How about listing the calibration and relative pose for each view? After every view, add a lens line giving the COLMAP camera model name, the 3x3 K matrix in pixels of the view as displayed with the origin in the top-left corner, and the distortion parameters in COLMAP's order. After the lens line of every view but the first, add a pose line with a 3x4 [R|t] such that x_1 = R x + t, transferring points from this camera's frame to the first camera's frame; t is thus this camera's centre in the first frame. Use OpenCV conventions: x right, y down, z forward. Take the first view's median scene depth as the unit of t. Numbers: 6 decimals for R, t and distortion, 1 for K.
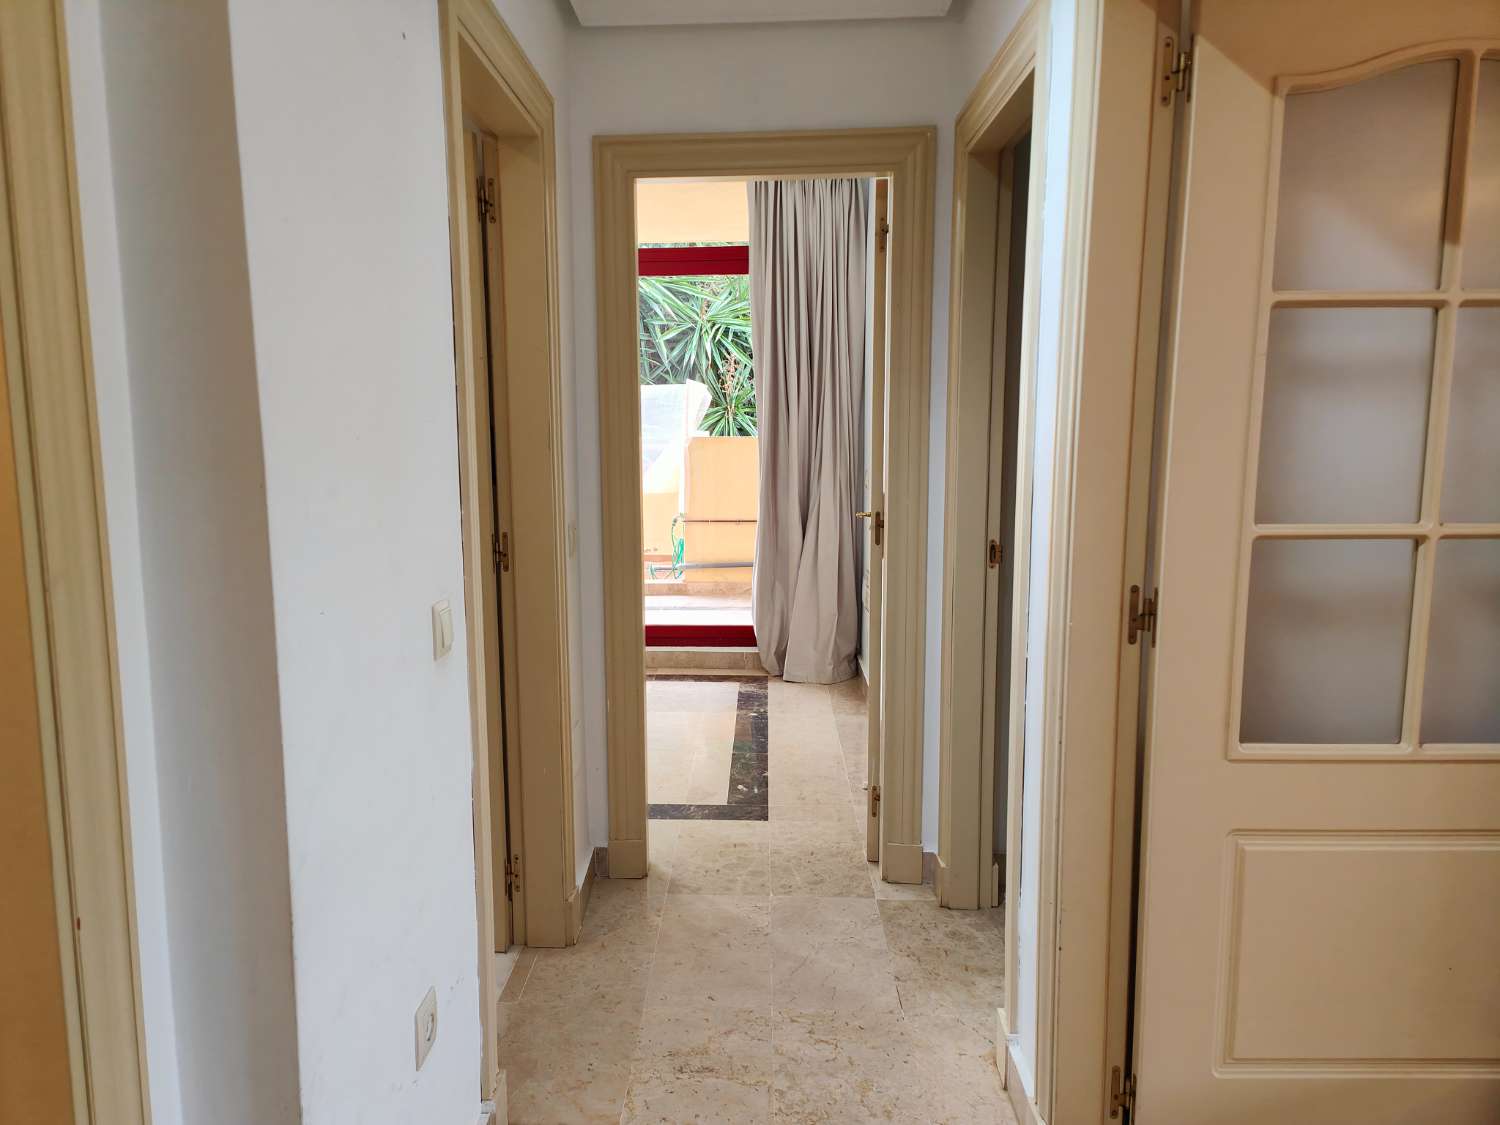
lens RADIAL K [[1081.3, 0, 719.6], [0, 1081.3, 556.6], [0, 0, 1]] dist [0.090713, -0.098272]
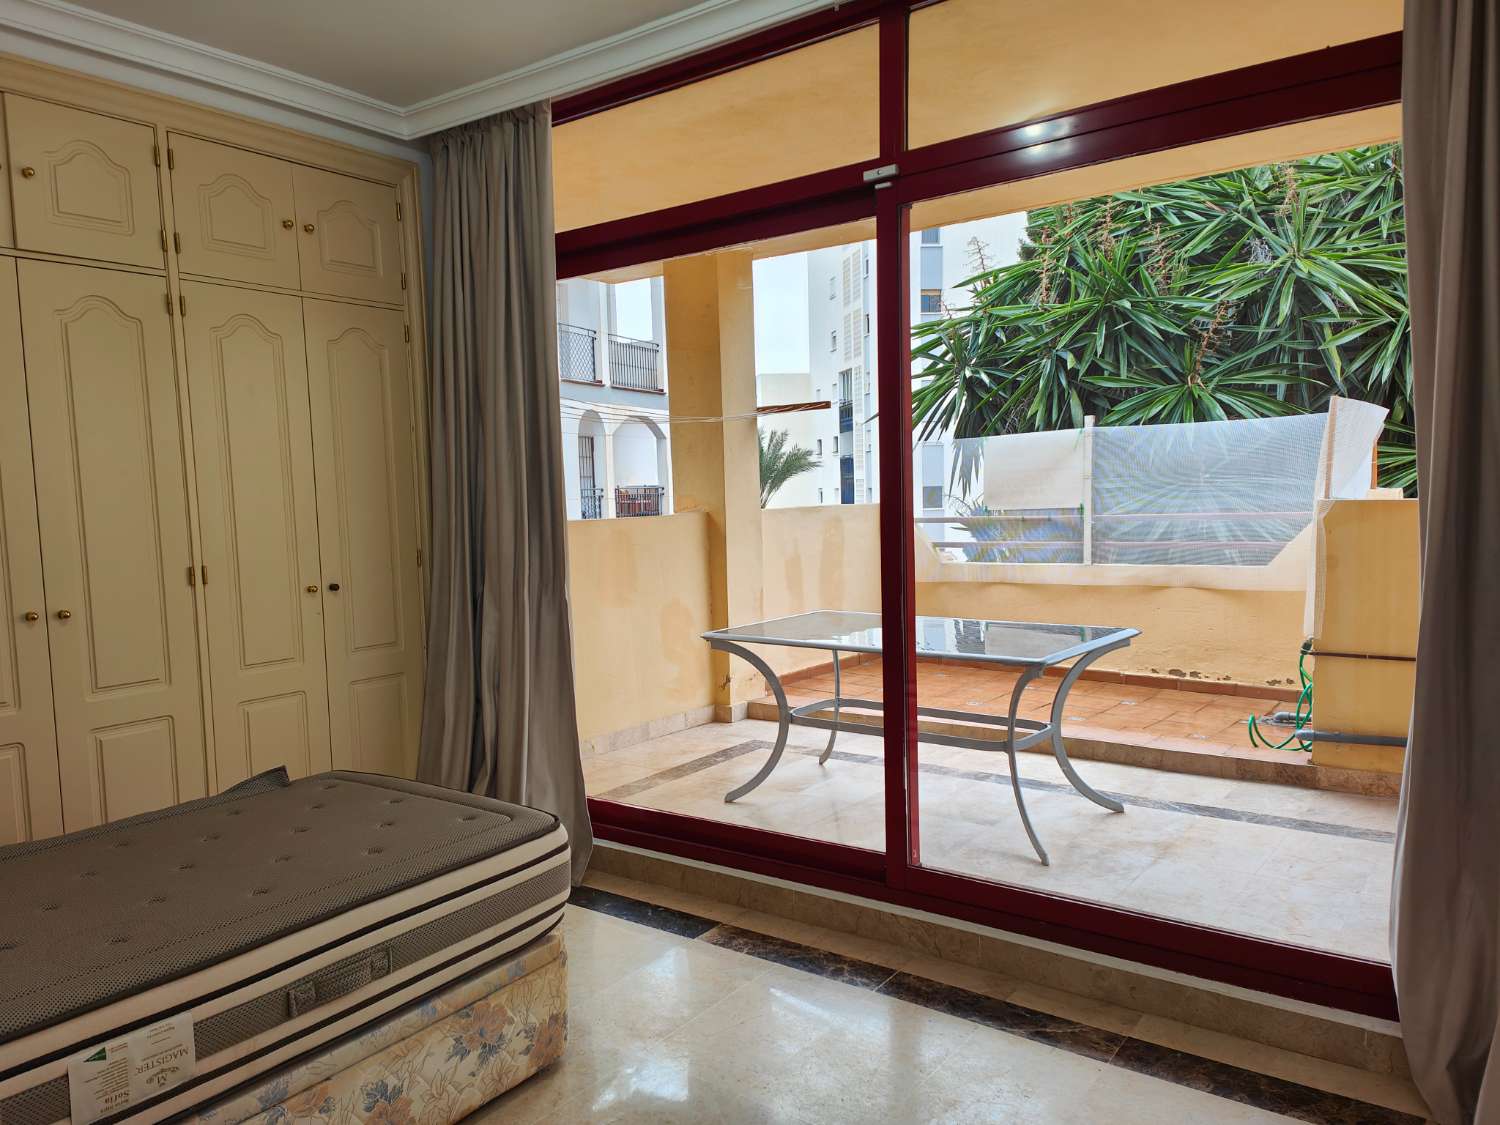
lens RADIAL K [[1081.3, 0, 719.6], [0, 1081.3, 556.6], [0, 0, 1]] dist [0.090713, -0.098272]
pose [[0.814981, 0.032819, -0.578557, 0.031906], [-0.064022, 0.997382, -0.033607, -0.032504], [0.575940, 0.064429, 0.814949, 0.275704]]
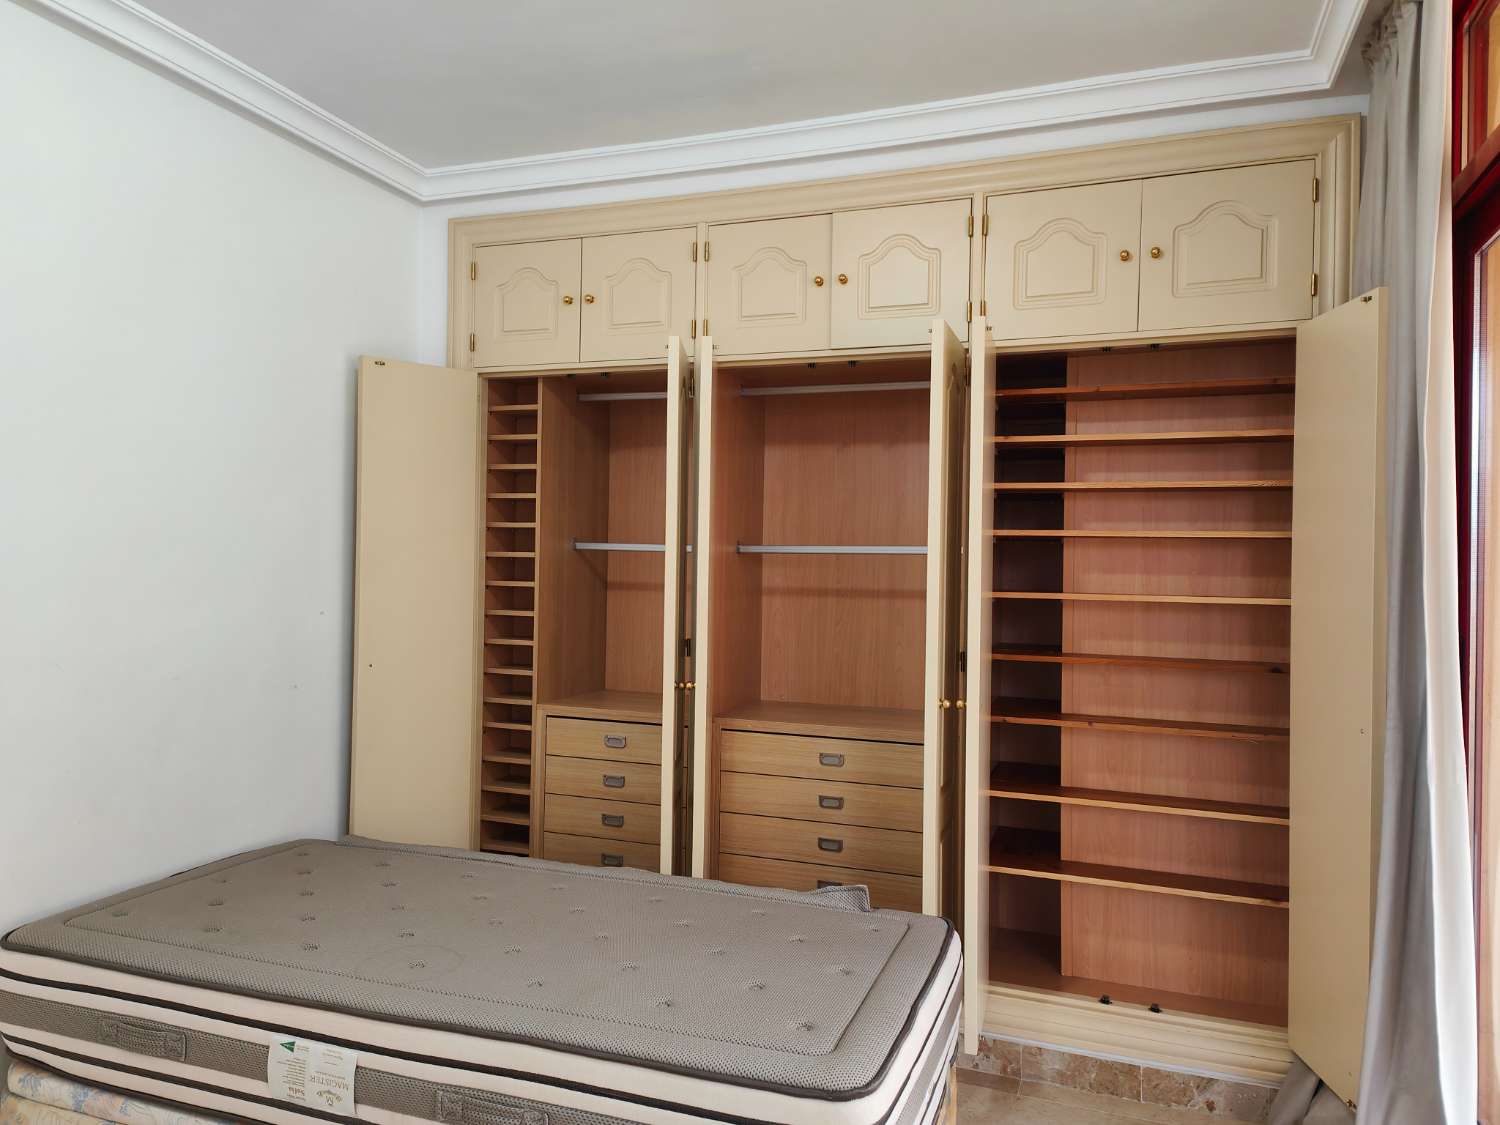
lens RADIAL K [[1081.3, 0, 719.6], [0, 1081.3, 556.6], [0, 0, 1]] dist [0.090713, -0.098272]
pose [[-0.323987, 0.003349, -0.946056, 0.022184], [-0.136657, 0.989340, 0.050302, -0.064278], [0.936140, 0.145582, -0.320075, 0.489328]]
